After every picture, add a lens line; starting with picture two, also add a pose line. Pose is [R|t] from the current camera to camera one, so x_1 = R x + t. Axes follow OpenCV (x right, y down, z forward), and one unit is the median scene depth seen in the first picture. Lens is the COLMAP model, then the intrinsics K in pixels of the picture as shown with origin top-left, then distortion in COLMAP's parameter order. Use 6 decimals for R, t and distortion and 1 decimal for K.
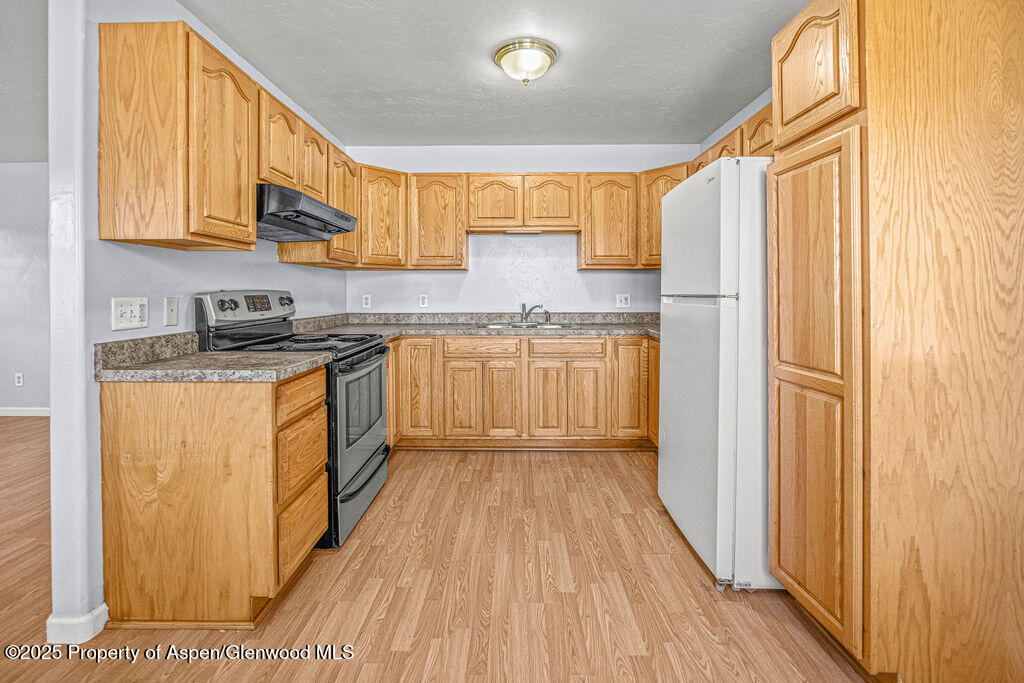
lens RADIAL K [[460.6, 0, 509.9], [0, 460.6, 299.4], [0, 0, 1]] dist [-0.011127, 0.000004]
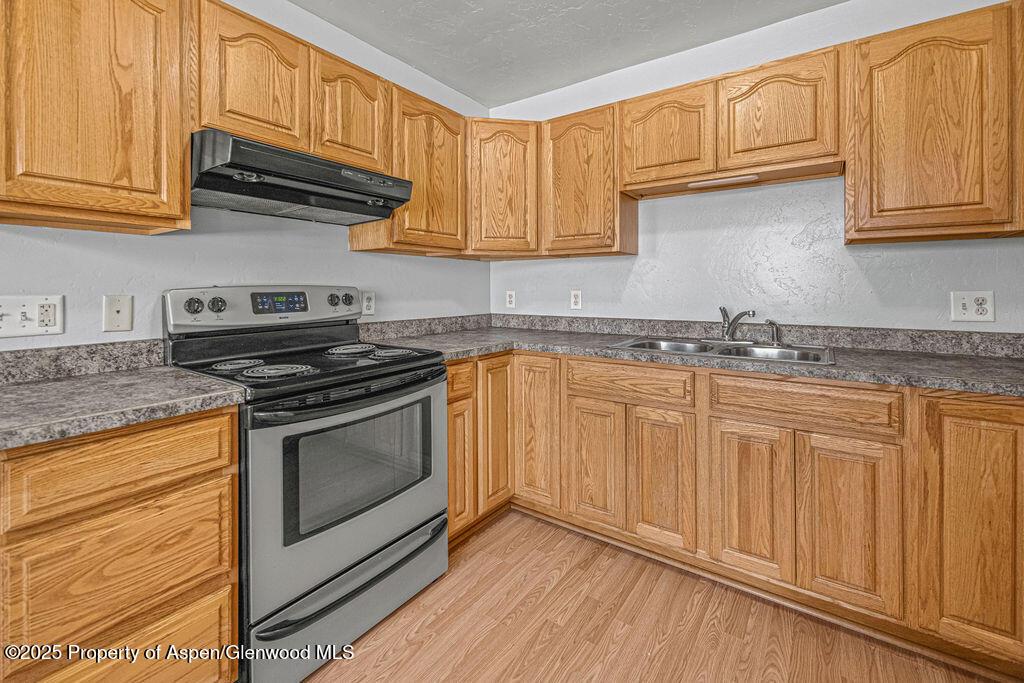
lens RADIAL K [[443.4, 0, 505.2], [0, 443.4, 292.7], [0, 0, 1]] dist [-0.000681, -0.000112]
pose [[0.821061, 0.004642, -0.570821, 0.157853], [-0.007396, 0.999970, -0.002507, -0.007666], [0.570792, 0.006280, 0.821071, 0.501863]]
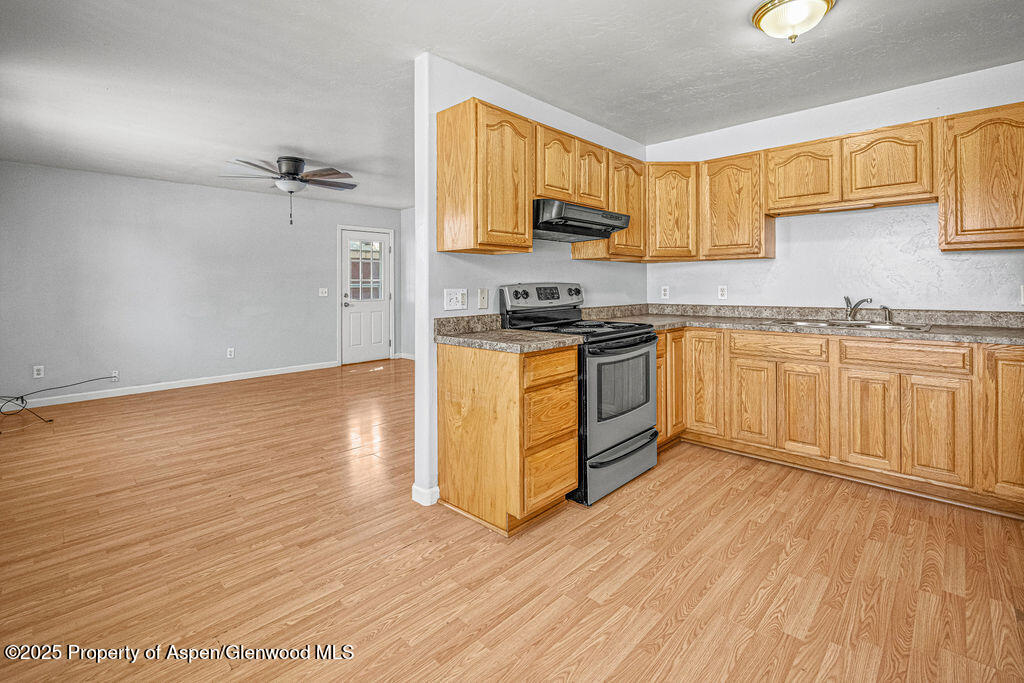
lens RADIAL K [[464.3, 0, 508.4], [0, 464.3, 288.7], [0, 0, 1]] dist [-0.010306, 0.000064]
pose [[0.726562, 0.001585, -0.687099, 0.199479], [-0.004020, 0.999990, -0.001944, -0.001361], [0.687089, 0.004174, 0.726561, 0.008611]]
